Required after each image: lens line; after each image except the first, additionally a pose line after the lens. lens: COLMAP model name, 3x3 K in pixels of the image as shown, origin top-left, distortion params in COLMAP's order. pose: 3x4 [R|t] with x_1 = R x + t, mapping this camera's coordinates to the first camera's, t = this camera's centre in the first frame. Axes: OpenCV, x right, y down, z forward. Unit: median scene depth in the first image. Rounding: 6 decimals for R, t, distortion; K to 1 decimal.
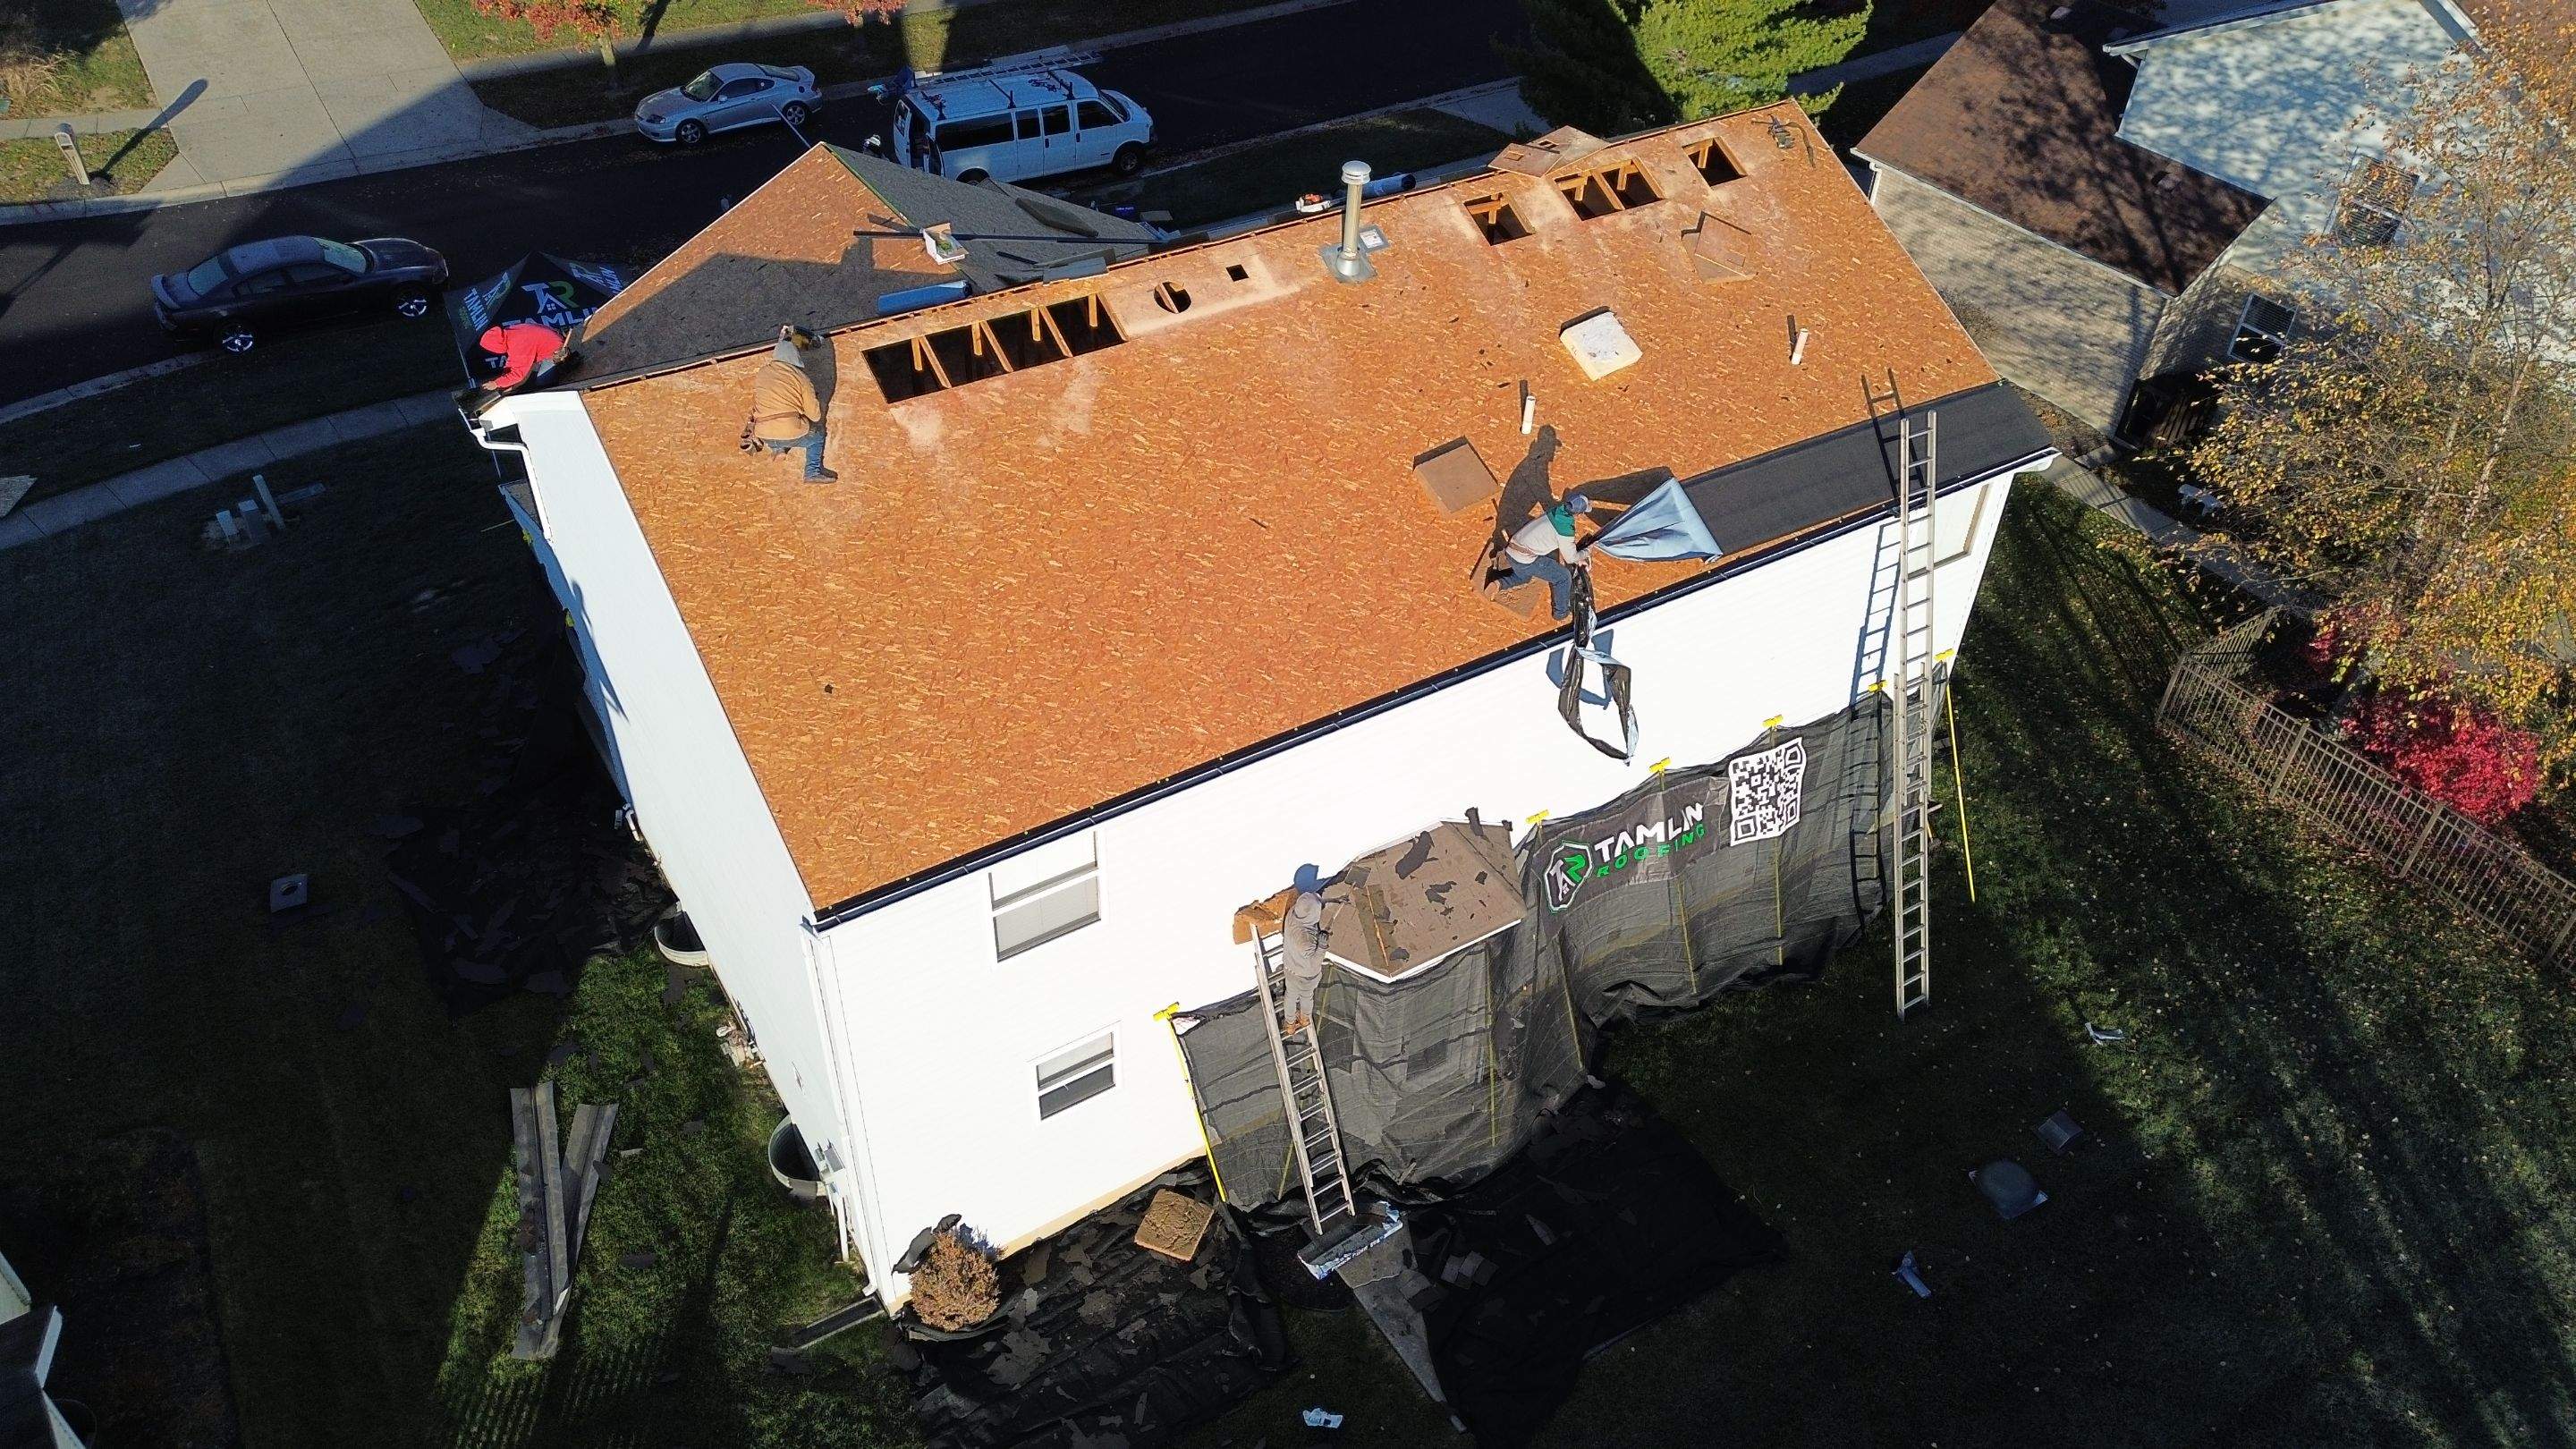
lens RADIAL K [[1806.0, 0, 1298.7], [0, 1806.0, 733.8], [0, 0, 1]] dist [0.073377, -0.081264]
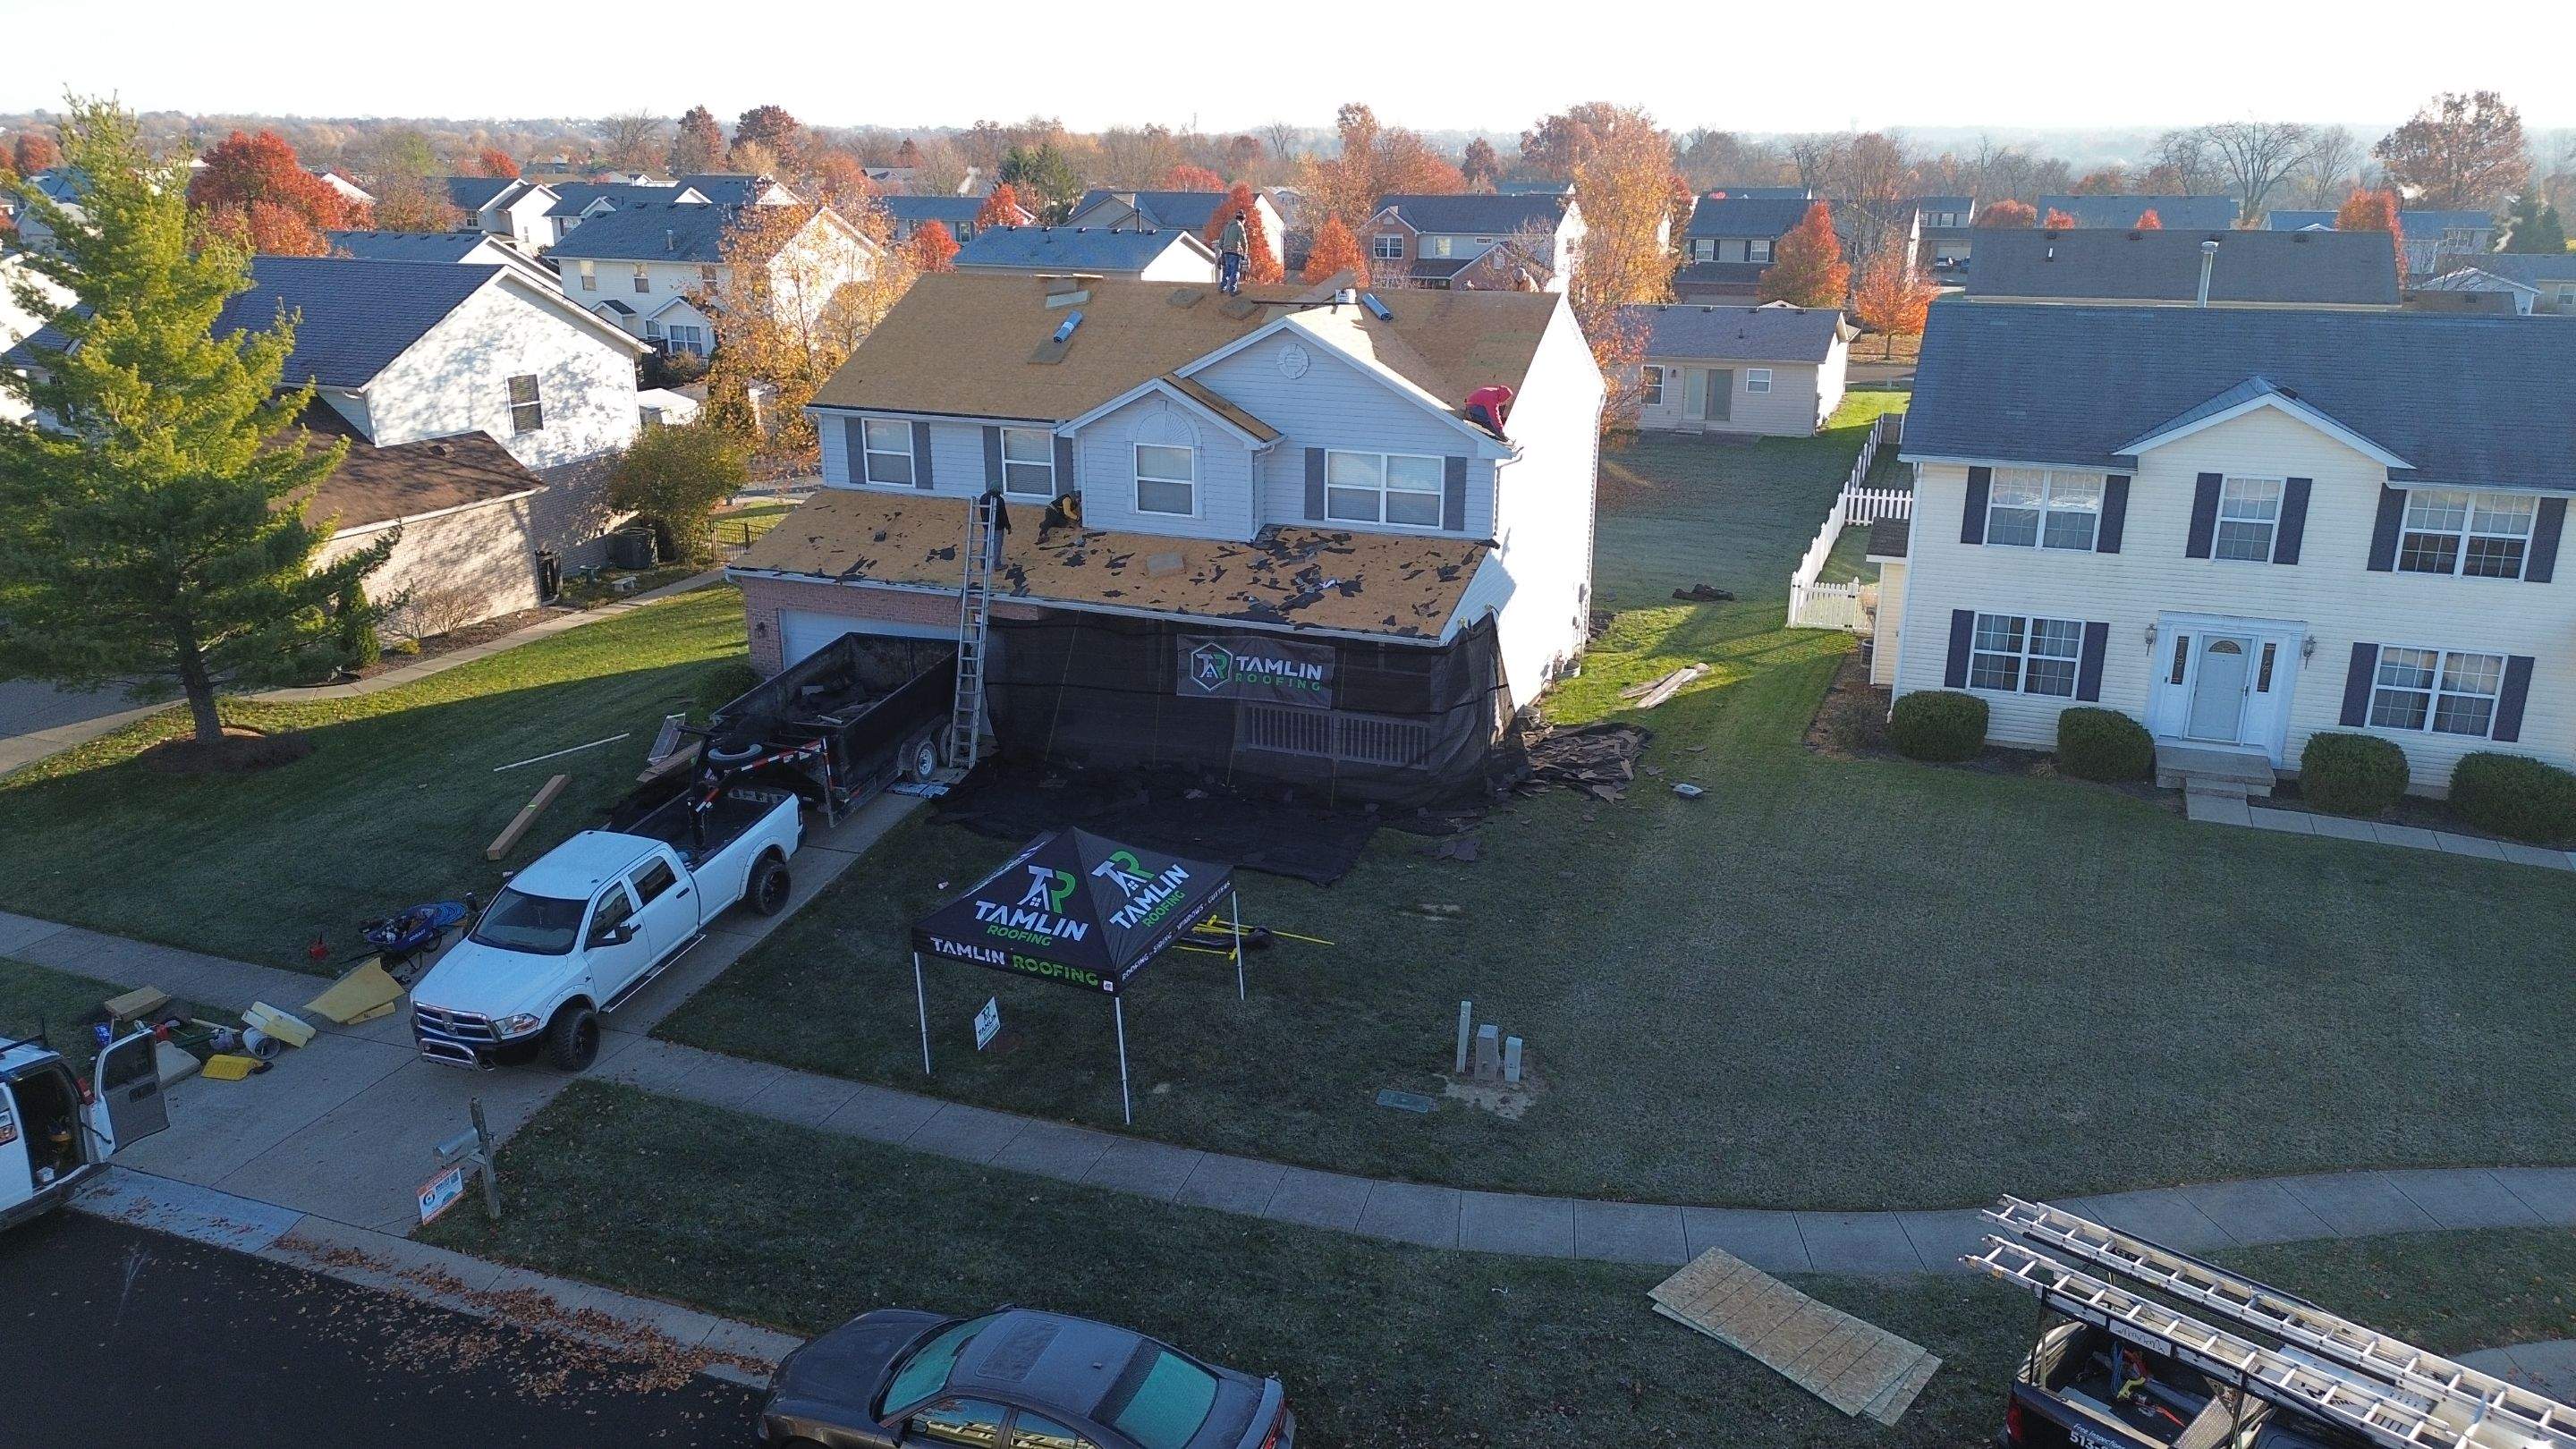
lens RADIAL K [[1806.0, 0, 1298.7], [0, 1806.0, 733.8], [0, 0, 1]] dist [0.073377, -0.081264]
pose [[-0.614234, -0.267474, 0.742411, -1.517775], [0.482956, 0.616613, 0.621725, -1.069450], [-0.624076, 0.740436, -0.249567, 1.635027]]
